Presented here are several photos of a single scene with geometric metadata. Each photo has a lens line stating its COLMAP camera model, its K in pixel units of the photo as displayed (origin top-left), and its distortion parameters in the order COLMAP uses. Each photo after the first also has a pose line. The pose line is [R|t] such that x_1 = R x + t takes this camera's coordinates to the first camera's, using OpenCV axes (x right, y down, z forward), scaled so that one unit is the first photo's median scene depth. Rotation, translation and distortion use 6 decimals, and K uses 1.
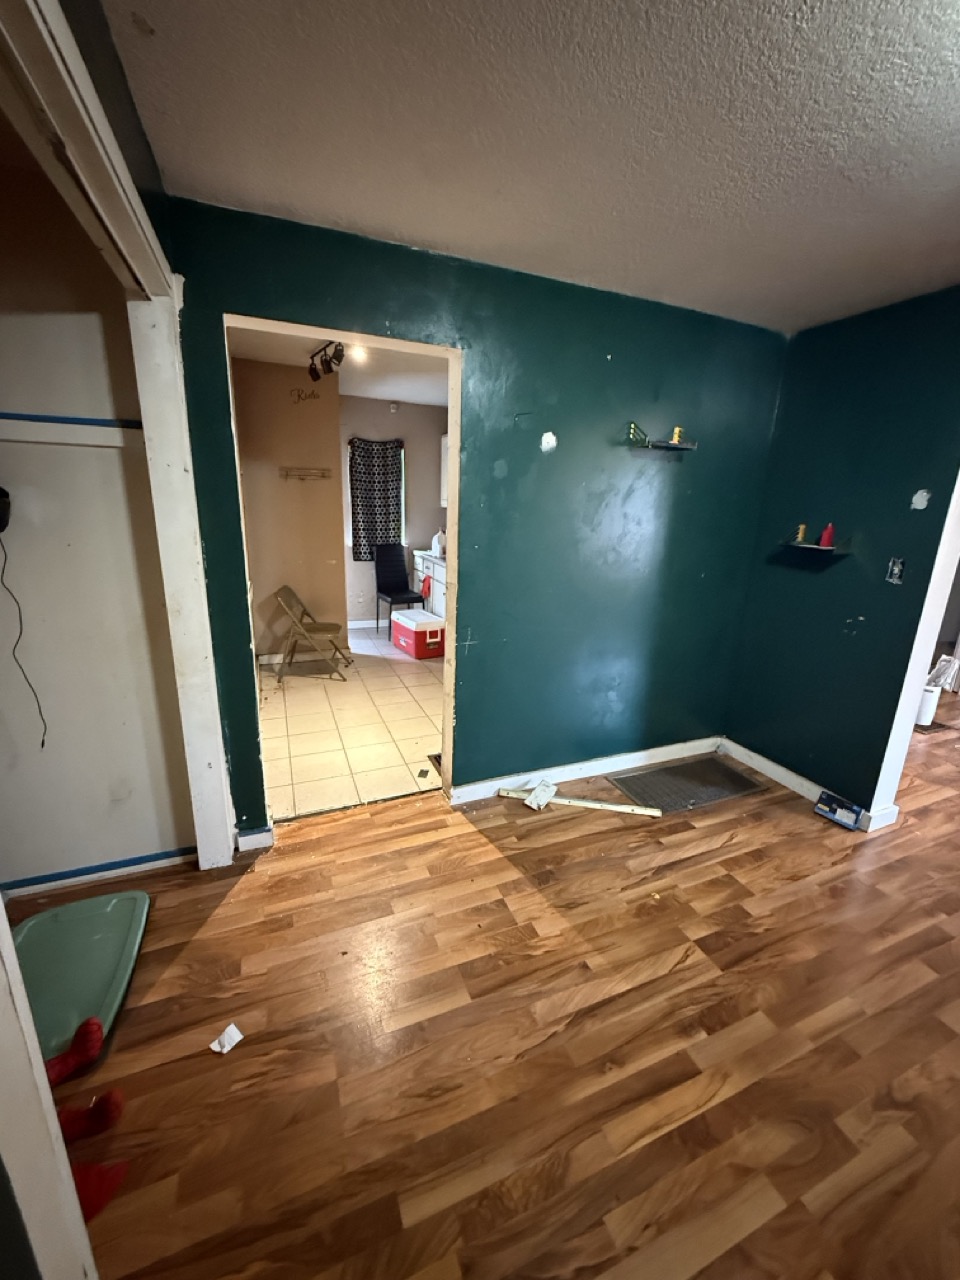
lens RADIAL K [[506.7, 0, 481.9], [0, 506.7, 639.2], [0, 0, 1]] dist [-0.000516, -0.000281]
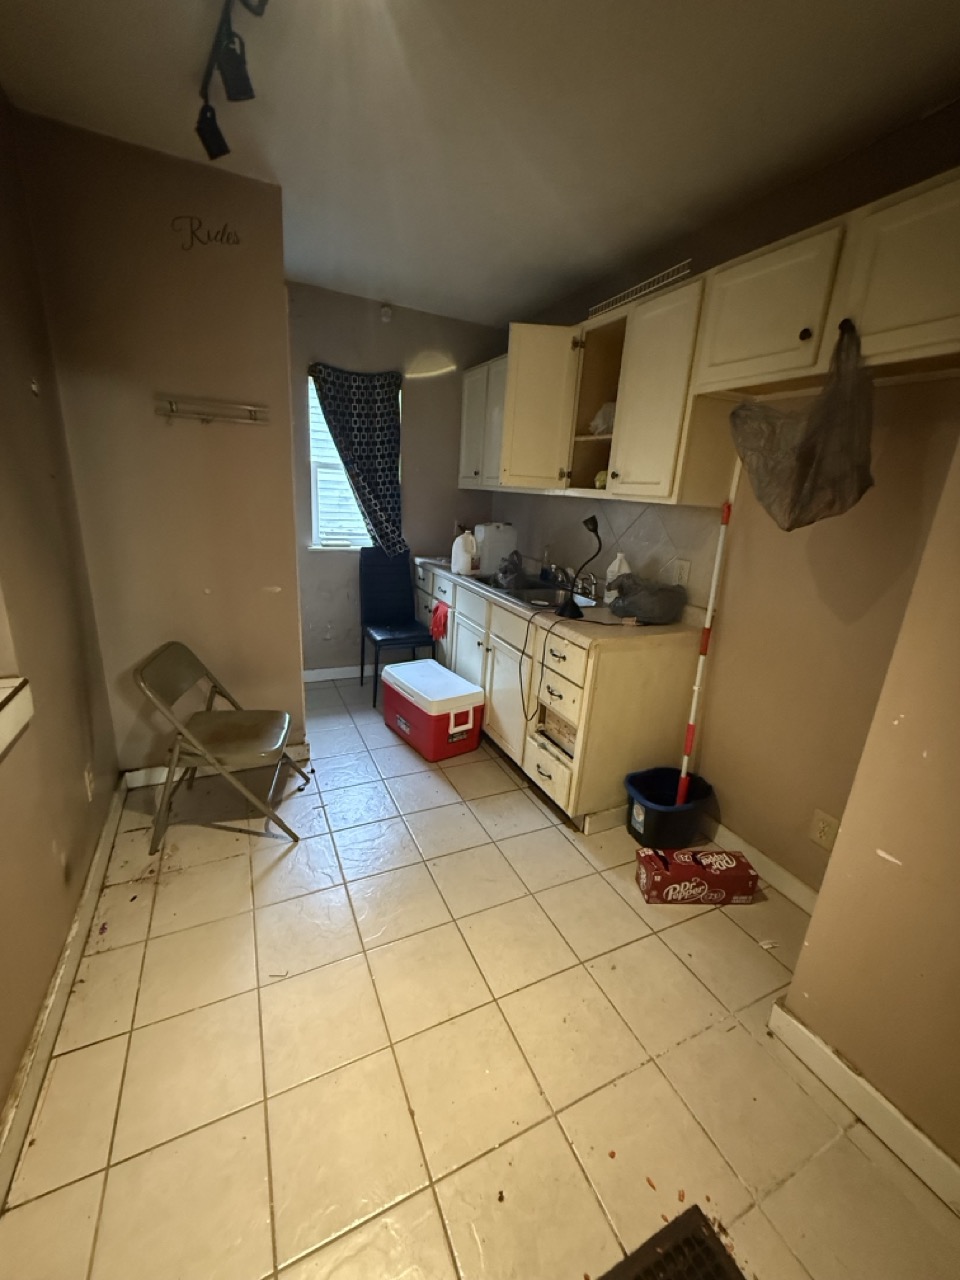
lens RADIAL K [[506.7, 0, 481.9], [0, 506.7, 639.2], [0, 0, 1]] dist [-0.000516, -0.000281]
pose [[0.998048, 0.008816, 0.061831, -0.218453], [-0.010476, 0.999592, 0.026569, -0.224561], [-0.061572, -0.027165, 0.997733, 0.899423]]
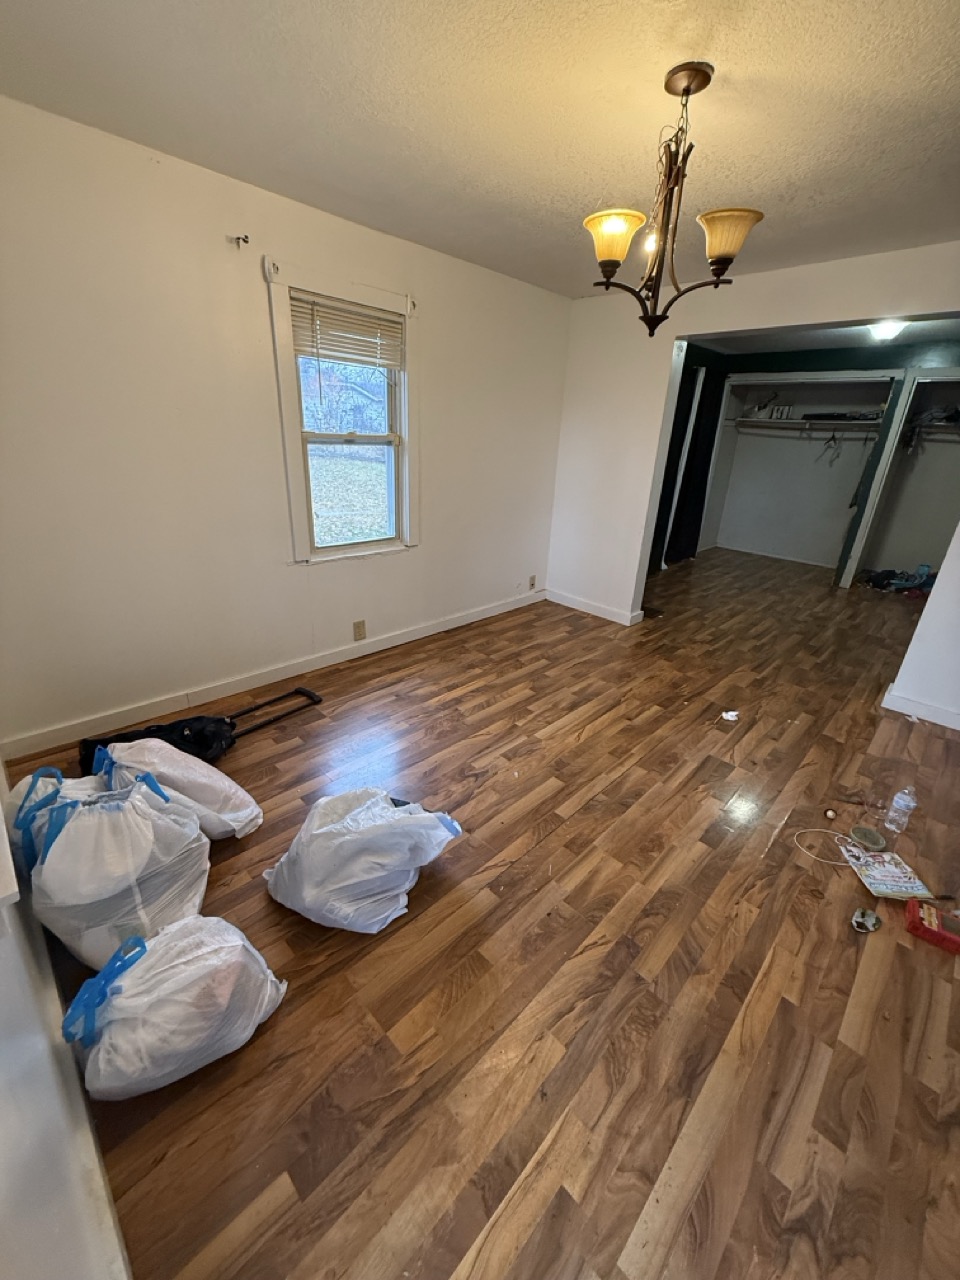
lens RADIAL K [[506.7, 0, 481.9], [0, 506.7, 639.2], [0, 0, 1]] dist [-0.000516, -0.000281]
pose [[-0.921153, 0.079585, -0.380977, 2.280706], [-0.171758, 0.795269, 0.581418, -0.327615], [0.349252, 0.601011, -0.718894, 1.534576]]
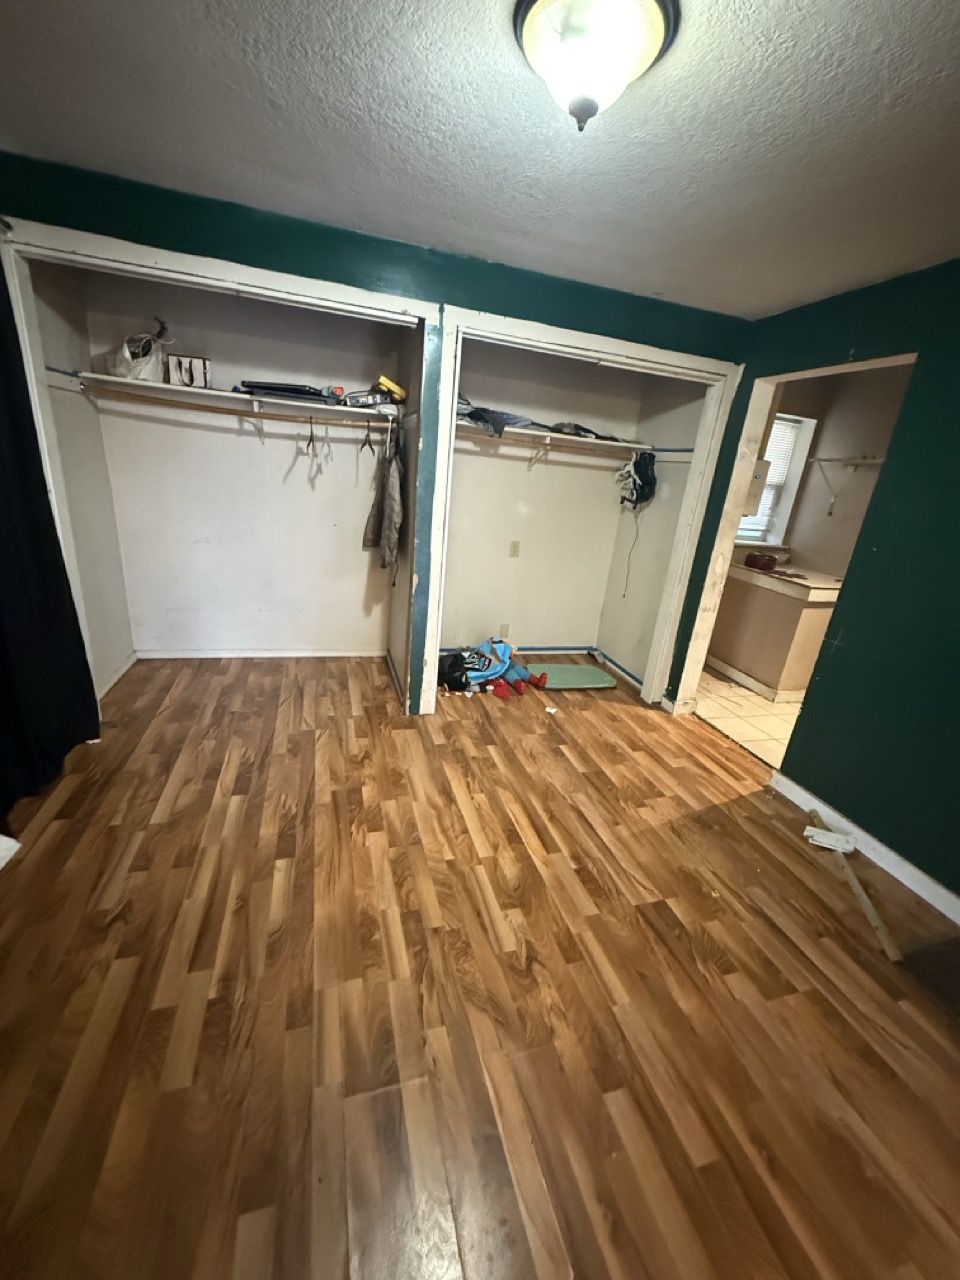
lens RADIAL K [[506.7, 0, 481.9], [0, 506.7, 639.2], [0, 0, 1]] dist [-0.000516, -0.000281]
pose [[-0.097267, 0.281205, -0.954706, 0.991289], [-0.358982, 0.884769, 0.297179, -0.045066], [0.928263, 0.371628, 0.014889, 0.328734]]
